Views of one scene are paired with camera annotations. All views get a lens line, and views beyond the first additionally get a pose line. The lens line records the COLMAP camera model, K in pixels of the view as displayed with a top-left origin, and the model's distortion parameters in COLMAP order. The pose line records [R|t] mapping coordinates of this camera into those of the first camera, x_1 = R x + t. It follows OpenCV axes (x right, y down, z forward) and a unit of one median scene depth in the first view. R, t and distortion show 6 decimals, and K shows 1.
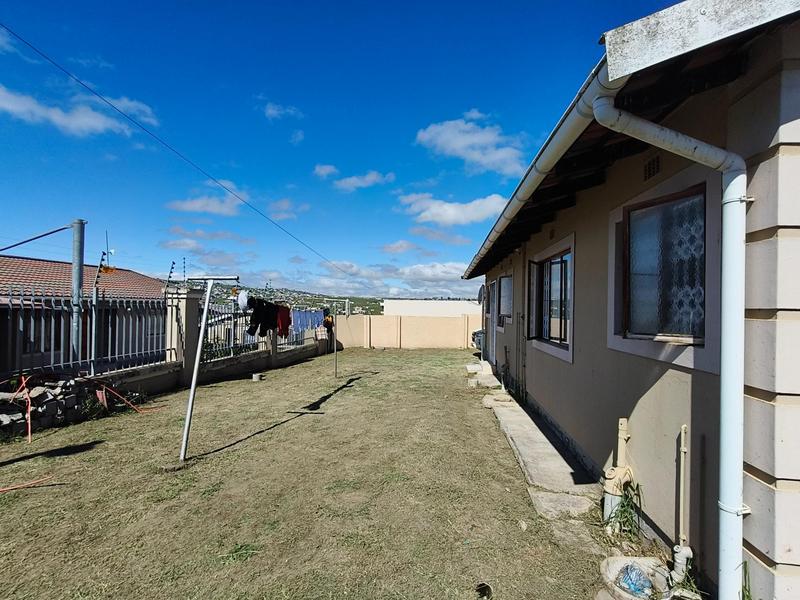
lens RADIAL K [[373.5, 0, 400.6], [0, 373.5, 305.7], [0, 0, 1]] dist [0.003339, 0.000299]
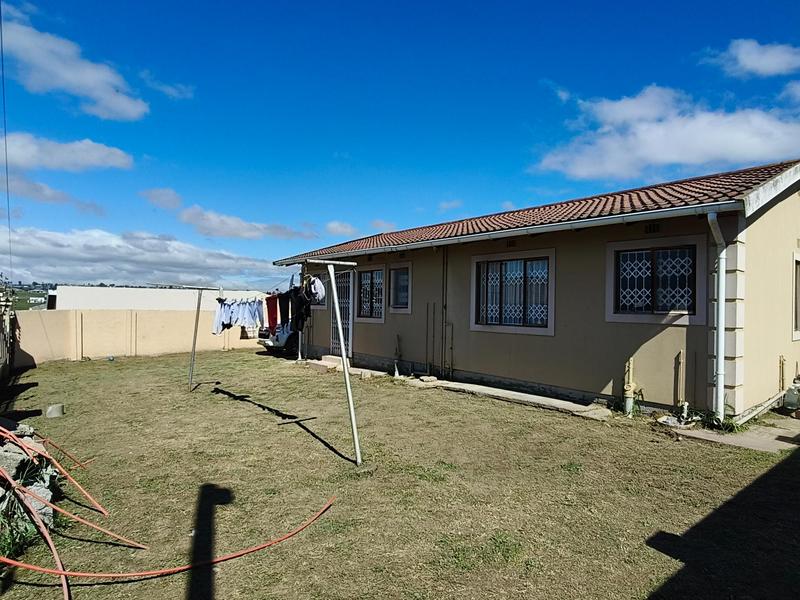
lens RADIAL K [[469.1, 0, 401.5], [0, 469.1, 299.0], [0, 0, 1]] dist [-0.001810, -0.000369]
pose [[0.702900, 0.001760, 0.711287, -2.270691], [-0.005632, 0.999979, 0.003090, 0.011463], [-0.711267, -0.006178, 0.702895, 0.224688]]
